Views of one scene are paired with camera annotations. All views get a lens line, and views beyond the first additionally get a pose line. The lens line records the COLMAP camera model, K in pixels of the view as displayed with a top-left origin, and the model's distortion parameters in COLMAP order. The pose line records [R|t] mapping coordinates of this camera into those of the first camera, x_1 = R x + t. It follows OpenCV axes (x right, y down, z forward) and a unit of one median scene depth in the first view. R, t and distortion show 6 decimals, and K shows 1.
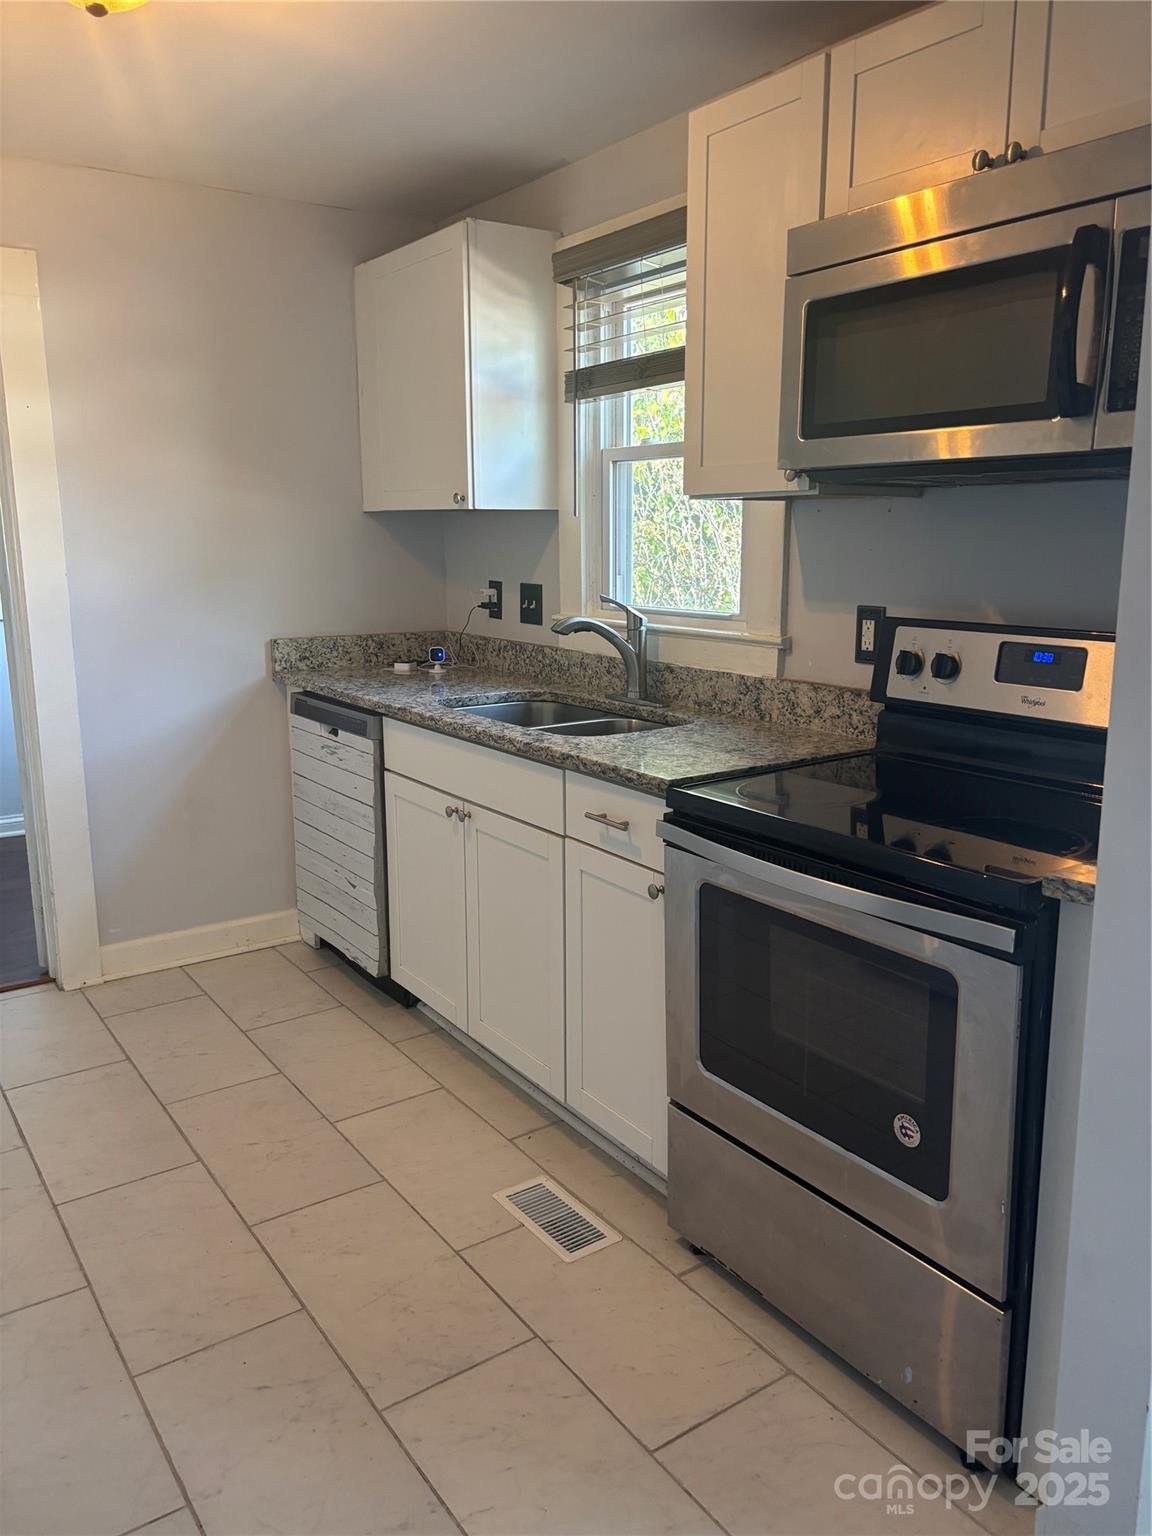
lens RADIAL K [[1159.4, 0, 571.2], [0, 1159.4, 755.3], [0, 0, 1]] dist [0.043054, -0.043650]
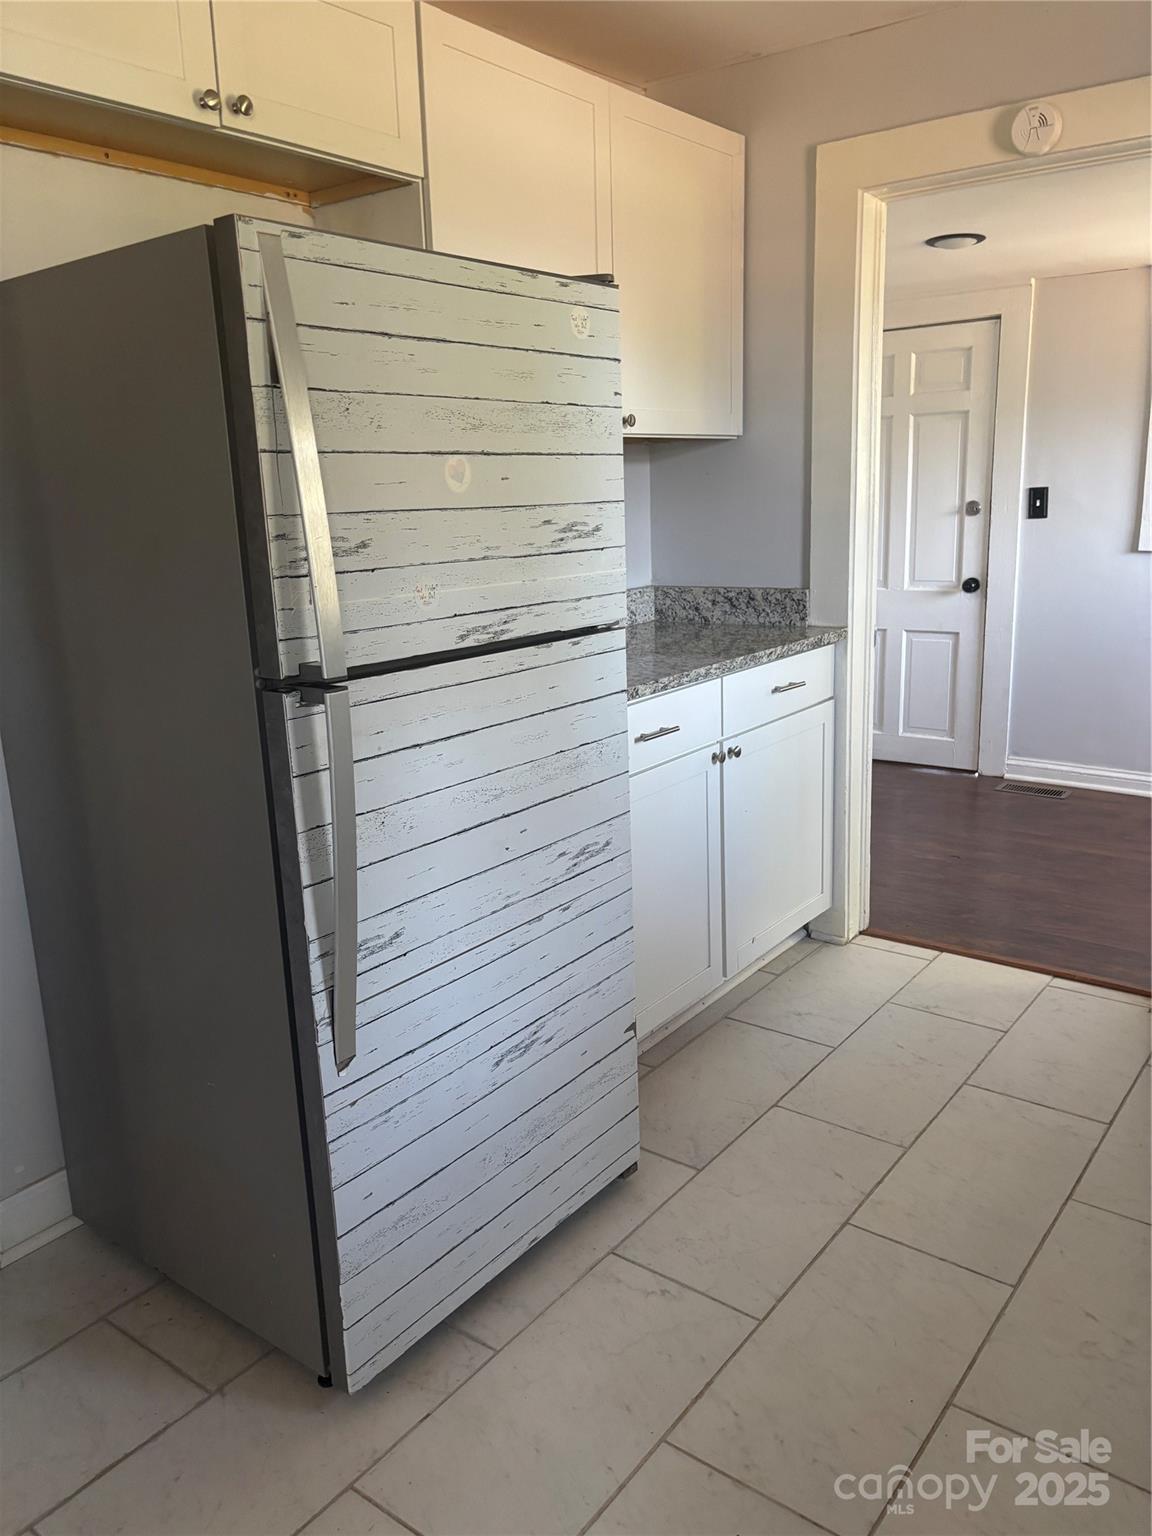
lens RADIAL K [[1159.4, 0, 571.0], [0, 1159.4, 769.5], [0, 0, 1]] dist [0.043054, -0.043650]
pose [[0.299513, 0.216182, -0.929278, 0.215432], [-0.147073, 0.972811, 0.178907, -0.065063], [0.942688, 0.083086, 0.323164, 0.454181]]
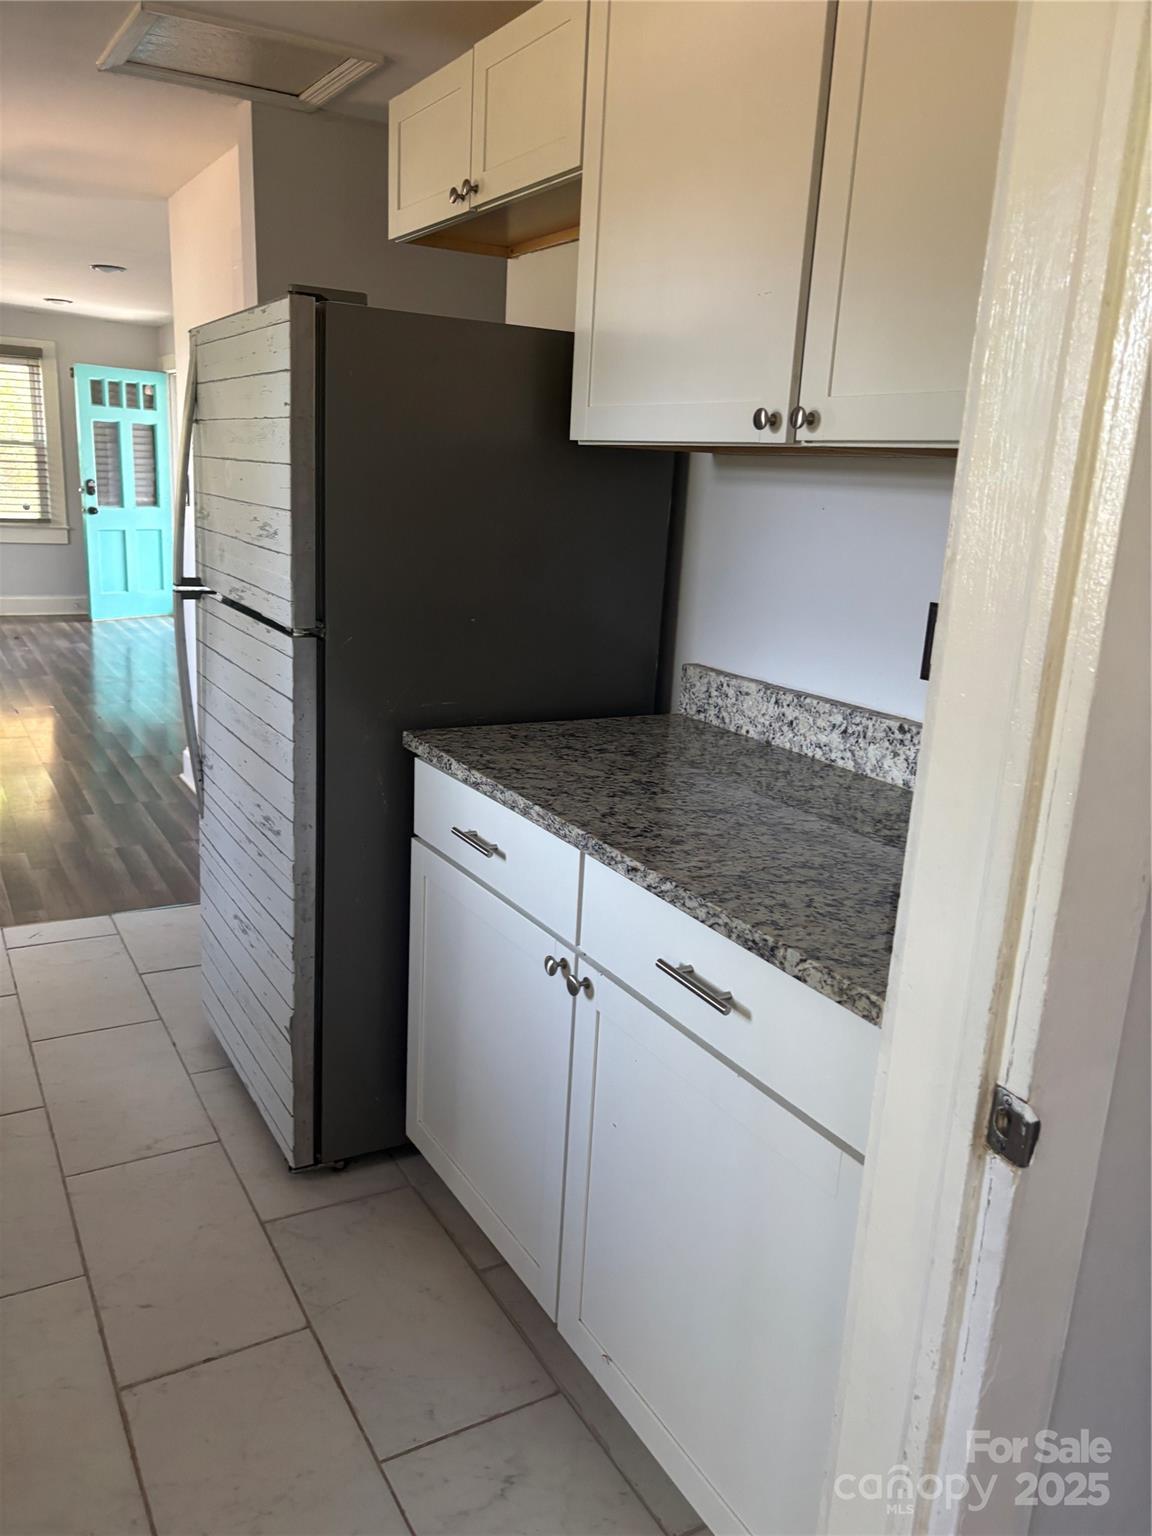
lens RADIAL K [[1159.4, 0, 573.5], [0, 1159.4, 770.6], [0, 0, 1]] dist [0.043054, -0.043650]
pose [[-0.994890, -0.071926, 0.070851, -0.748757], [-0.035045, 0.904150, 0.425775, -0.276170], [-0.094684, 0.421116, -0.902051, 1.433263]]
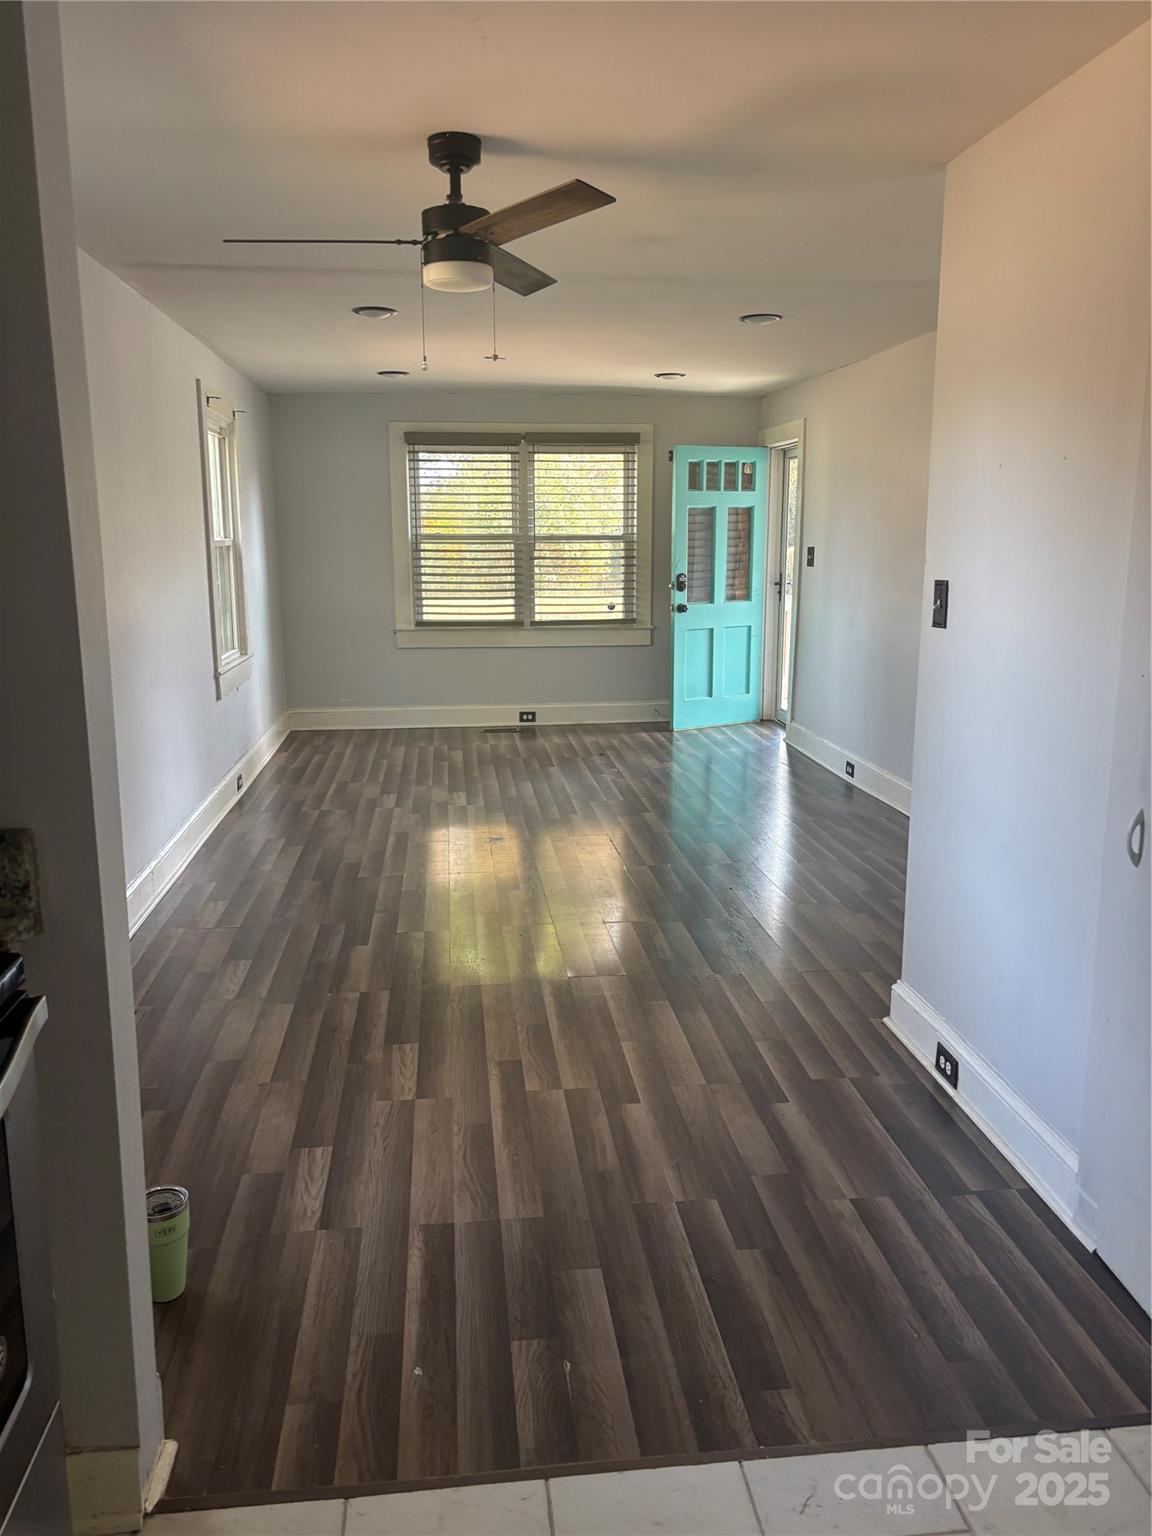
lens RADIAL K [[1159.4, 0, 580.3], [0, 1159.4, 774.4], [0, 0, 1]] dist [0.043054, -0.043650]
pose [[-0.881102, -0.089617, 0.464358, -0.241817], [0.098067, 0.925918, 0.364771, -0.182177], [-0.462648, 0.366938, -0.807040, 0.856932]]
